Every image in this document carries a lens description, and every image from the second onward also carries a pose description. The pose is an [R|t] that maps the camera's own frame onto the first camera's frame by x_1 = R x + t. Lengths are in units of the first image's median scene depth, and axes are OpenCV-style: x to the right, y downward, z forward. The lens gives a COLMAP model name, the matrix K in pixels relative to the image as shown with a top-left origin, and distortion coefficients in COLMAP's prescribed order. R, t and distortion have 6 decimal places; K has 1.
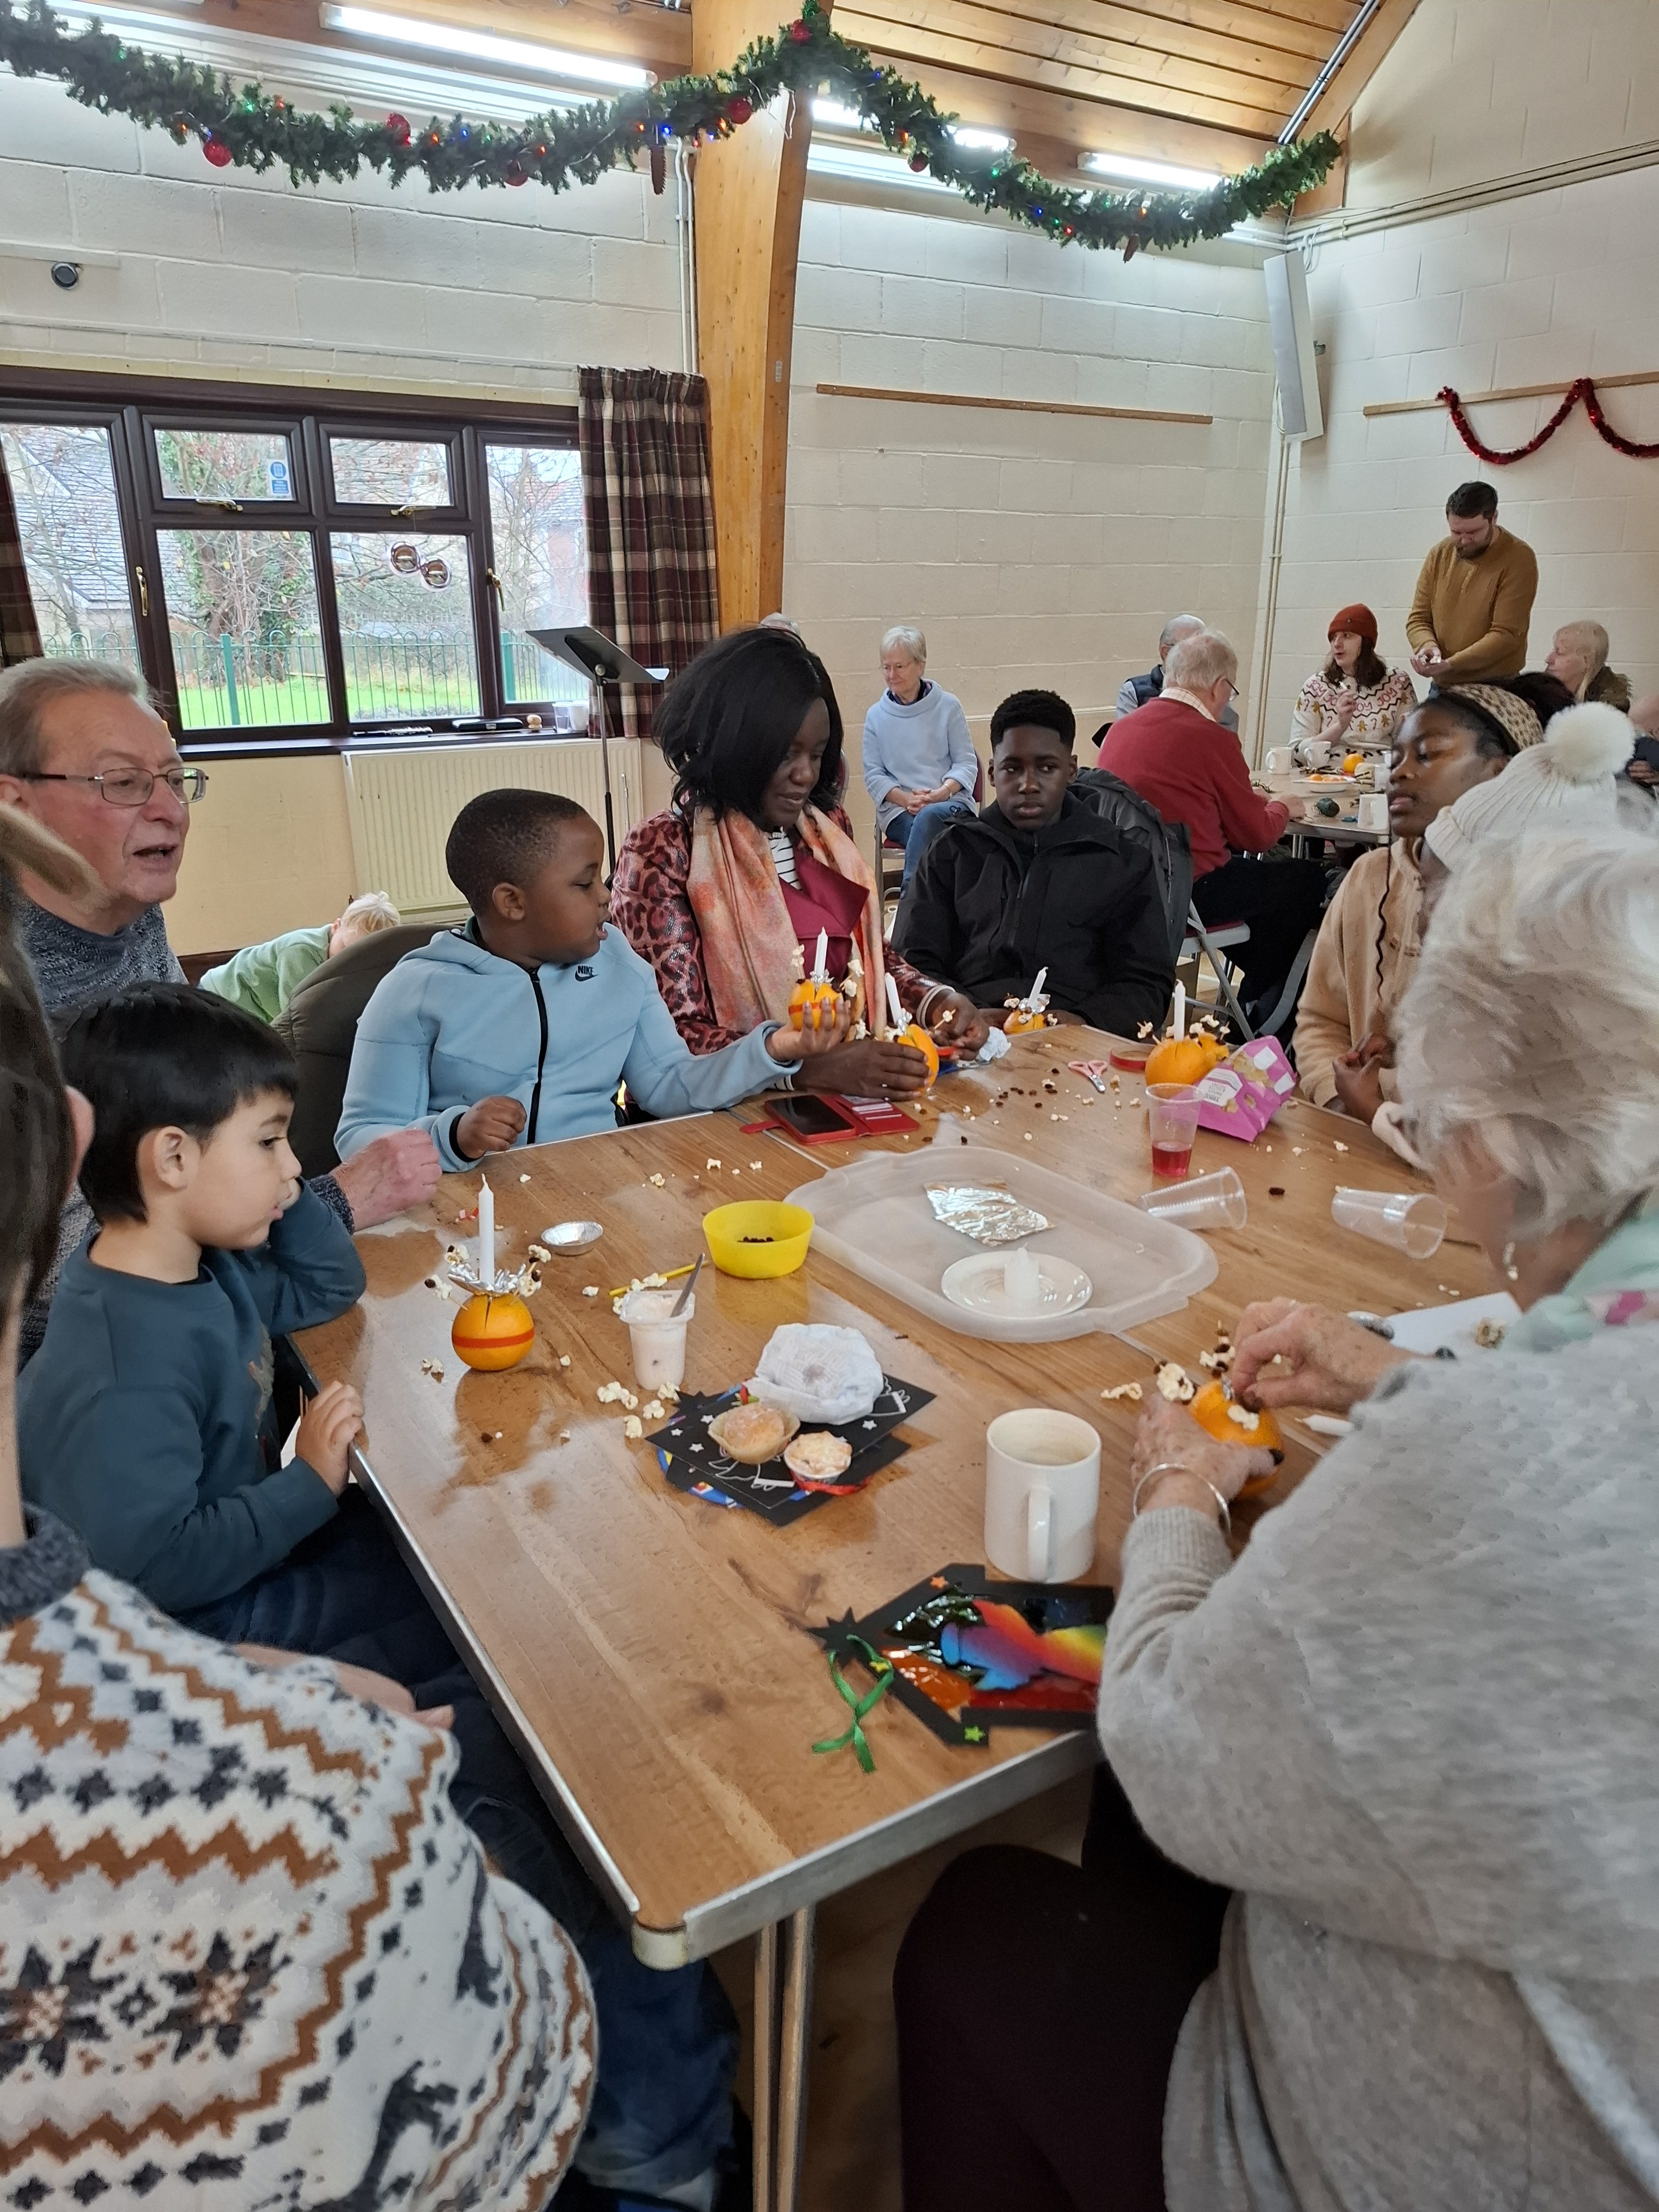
lens RADIAL K [[1500.4, 0, 829.5], [0, 1500.4, 1106.0], [0, 0, 1]] dist [0.000412, -0.000629]
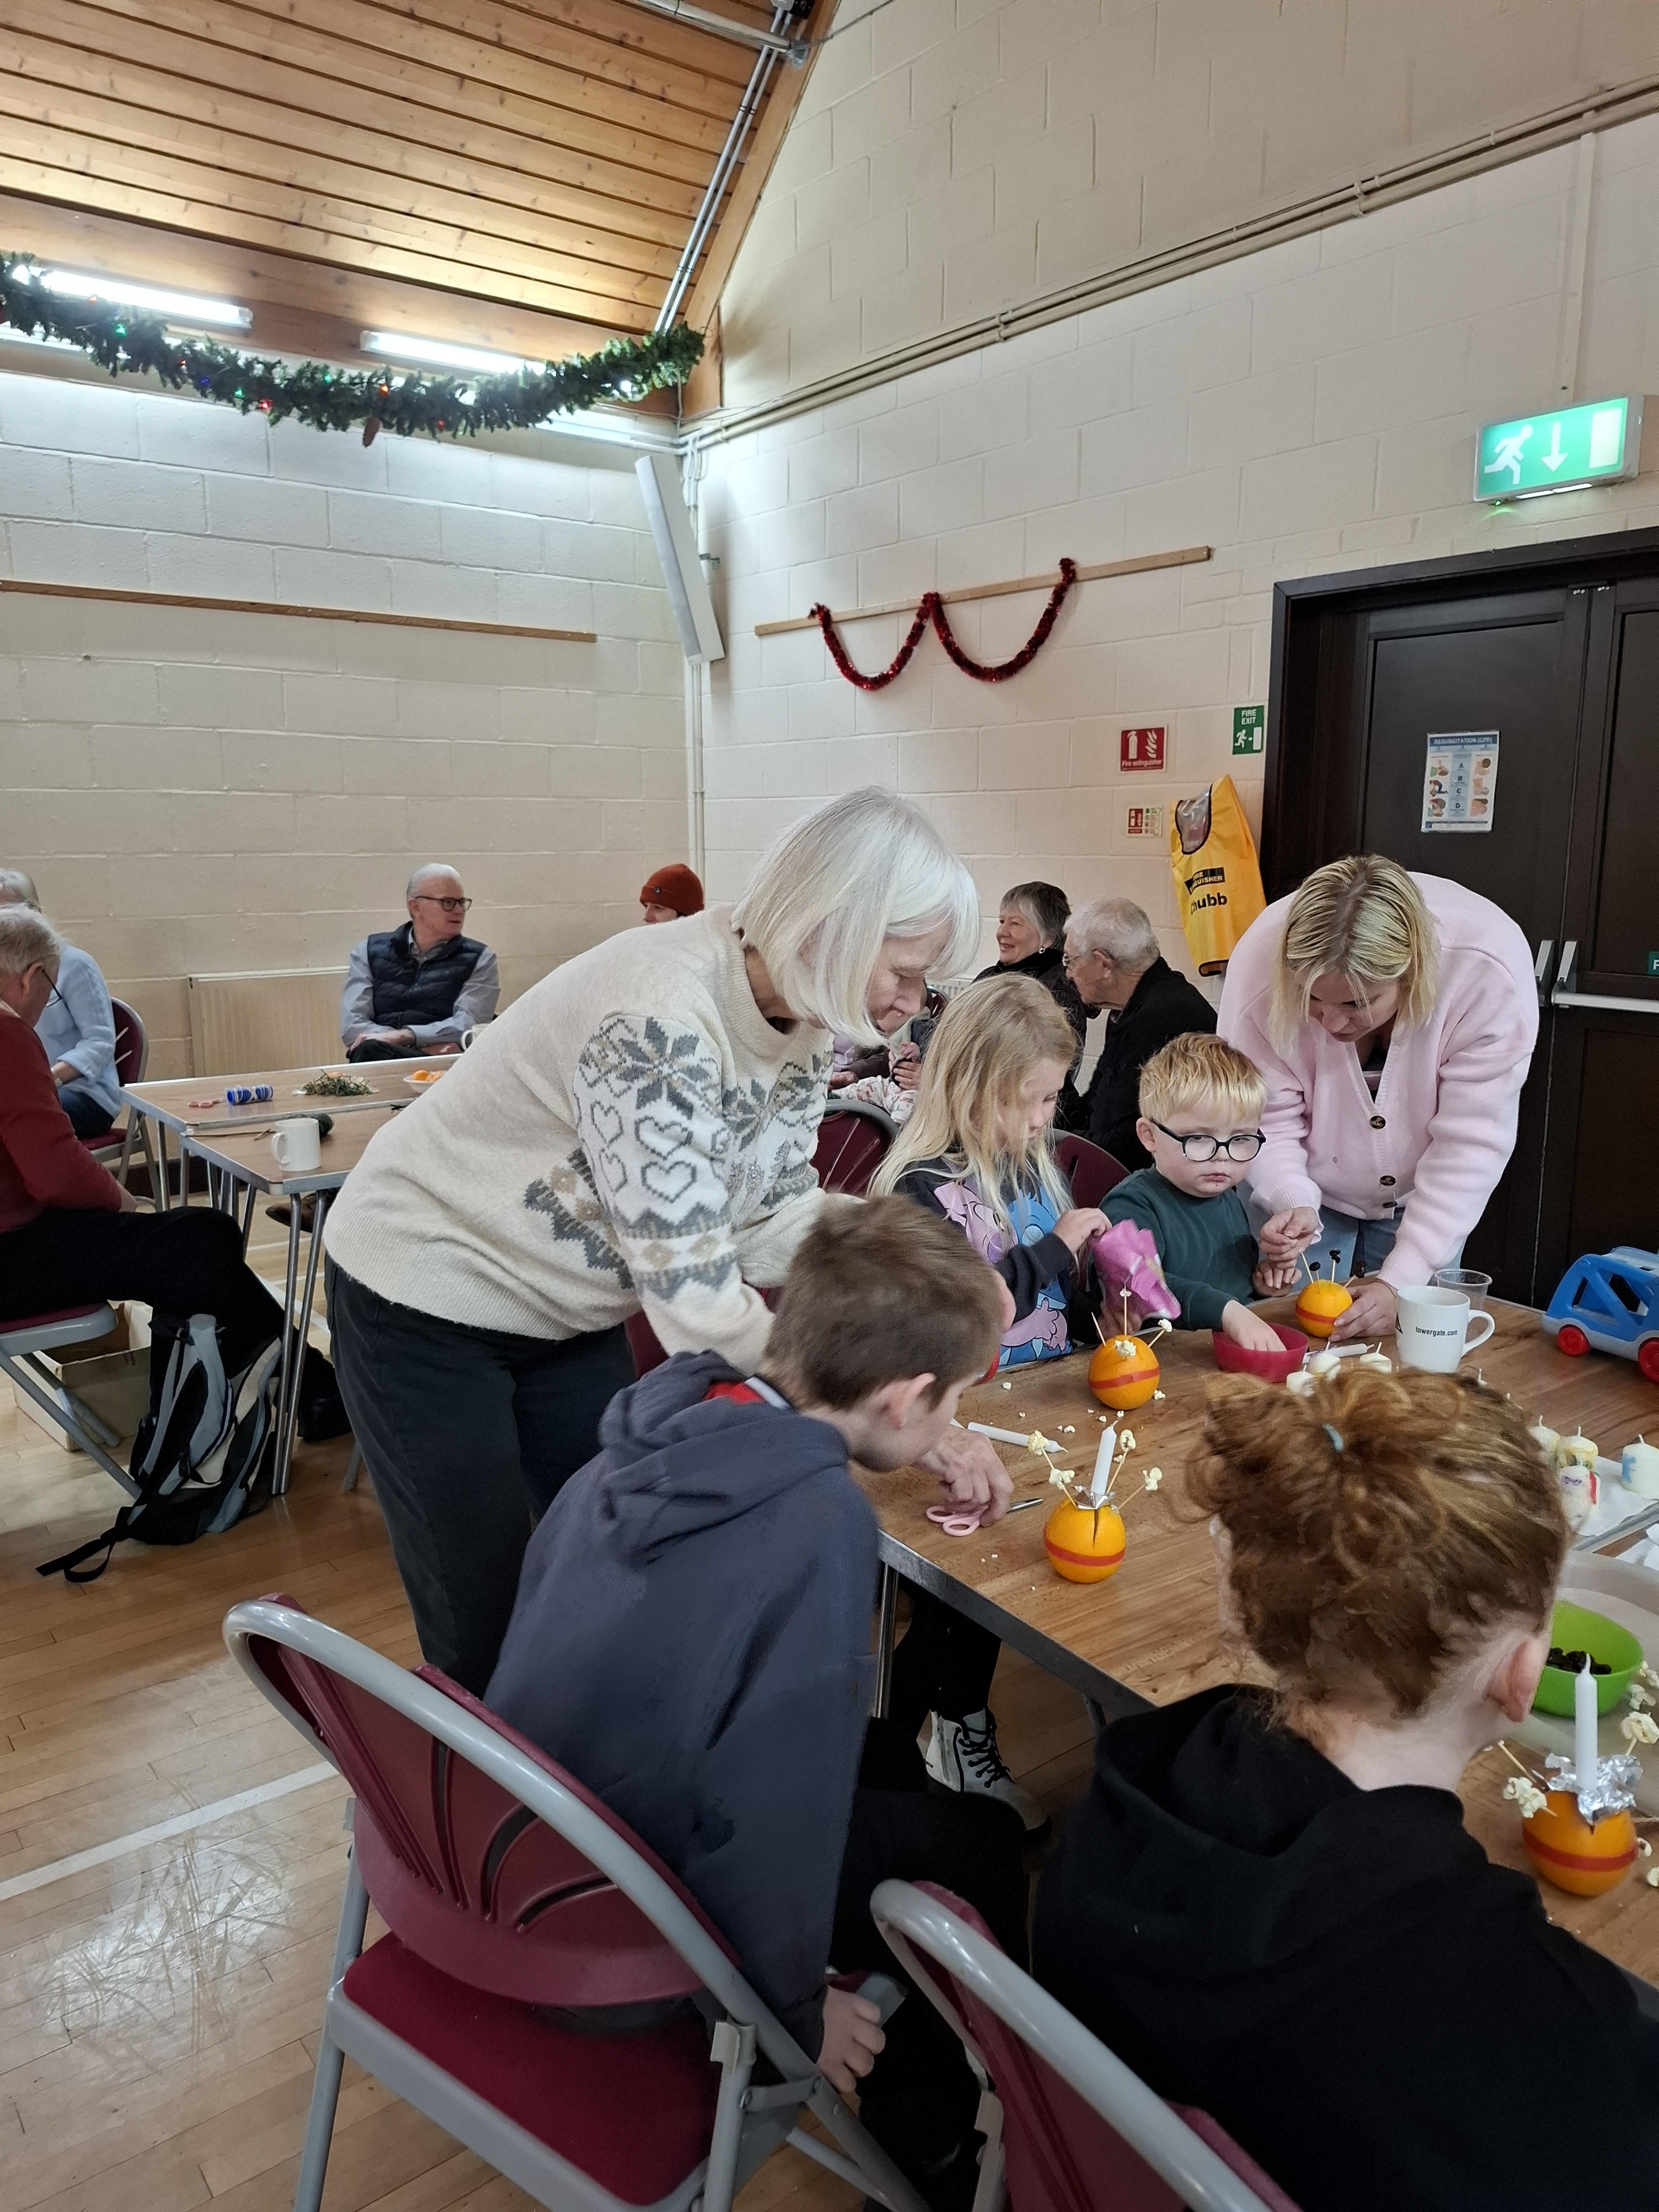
lens RADIAL K [[1500.4, 0, 829.5], [0, 1500.4, 1106.0], [0, 0, 1]] dist [0.000412, -0.000629]
pose [[0.999093, 0.010261, 0.041328, 0.387673], [-0.004347, 0.990042, -0.140703, -0.078758], [-0.042361, 0.140396, 0.989189, 0.200978]]
